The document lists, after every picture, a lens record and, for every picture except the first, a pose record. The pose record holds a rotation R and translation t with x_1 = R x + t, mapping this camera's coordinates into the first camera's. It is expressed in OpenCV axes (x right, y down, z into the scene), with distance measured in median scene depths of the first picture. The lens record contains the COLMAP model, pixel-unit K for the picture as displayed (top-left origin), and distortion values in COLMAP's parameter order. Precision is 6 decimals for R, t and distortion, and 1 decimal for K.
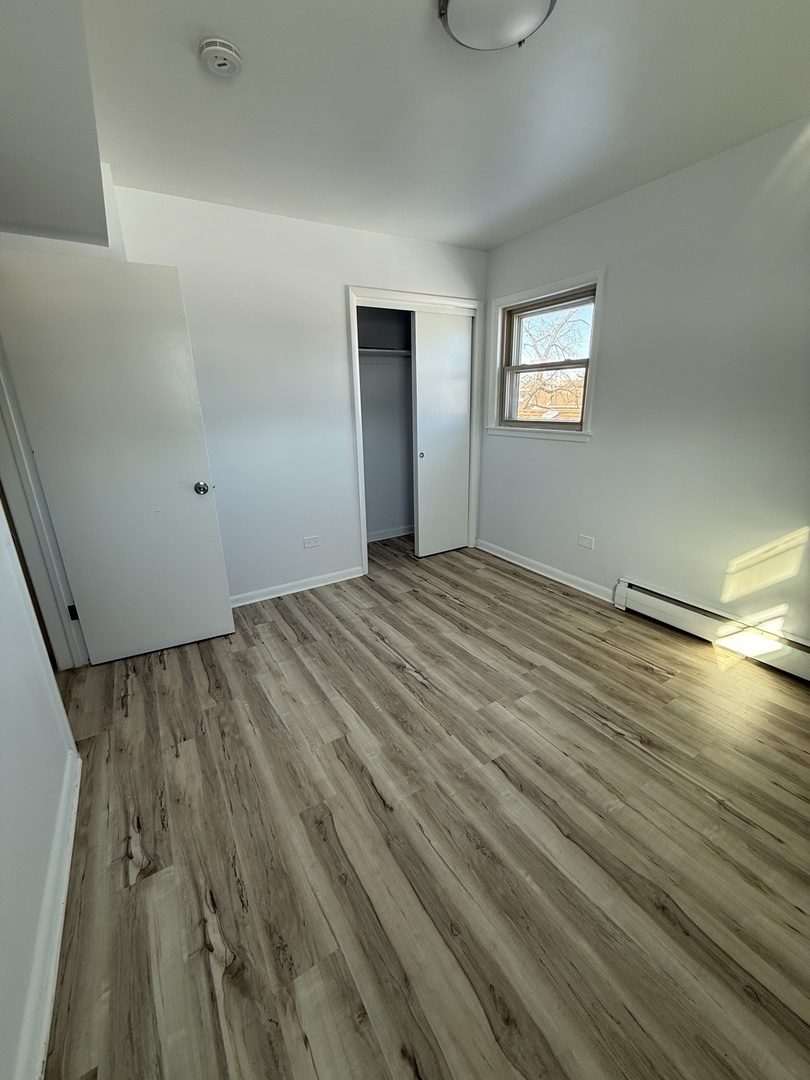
lens RADIAL K [[424.9, 0, 402.8], [0, 424.9, 532.8], [0, 0, 1]] dist [-0.002045, 0.001335]
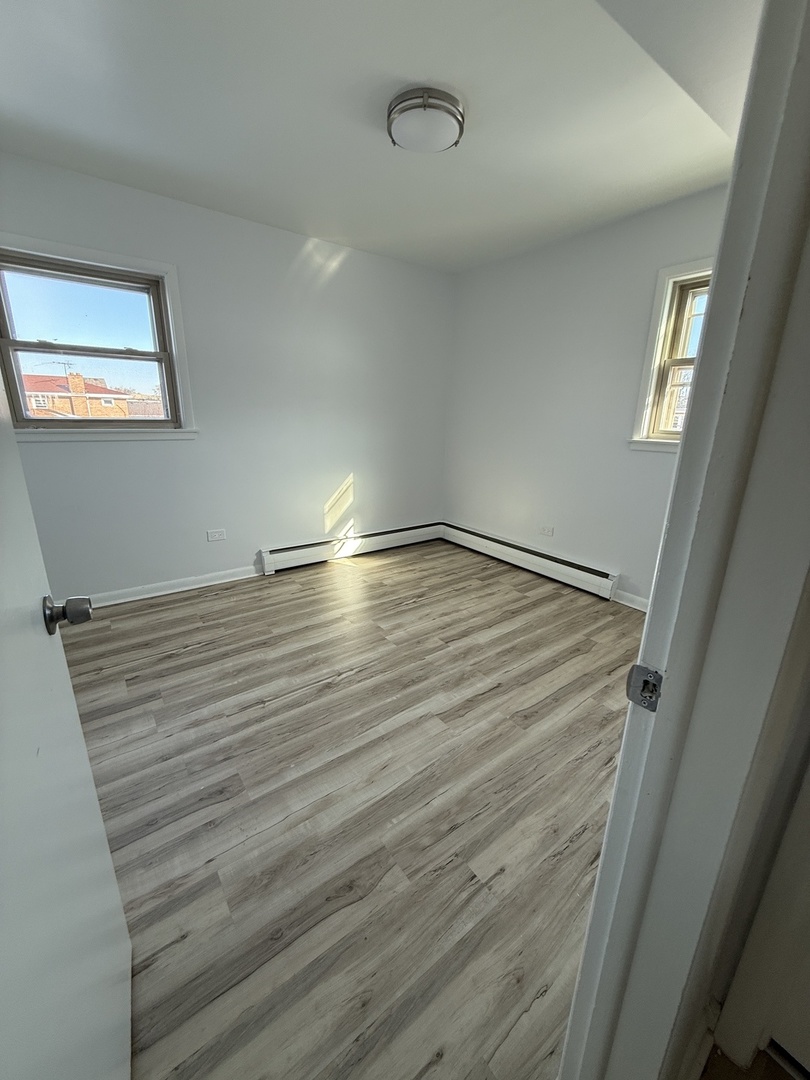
lens RADIAL K [[424.9, 0, 399.6], [0, 424.9, 539.4], [0, 0, 1]] dist [-0.002045, 0.001335]
pose [[-0.066540, -0.269043, 0.960827, -1.013151], [0.275143, 0.920678, 0.276855, -0.228280], [-0.959098, 0.282787, 0.012763, 0.954058]]
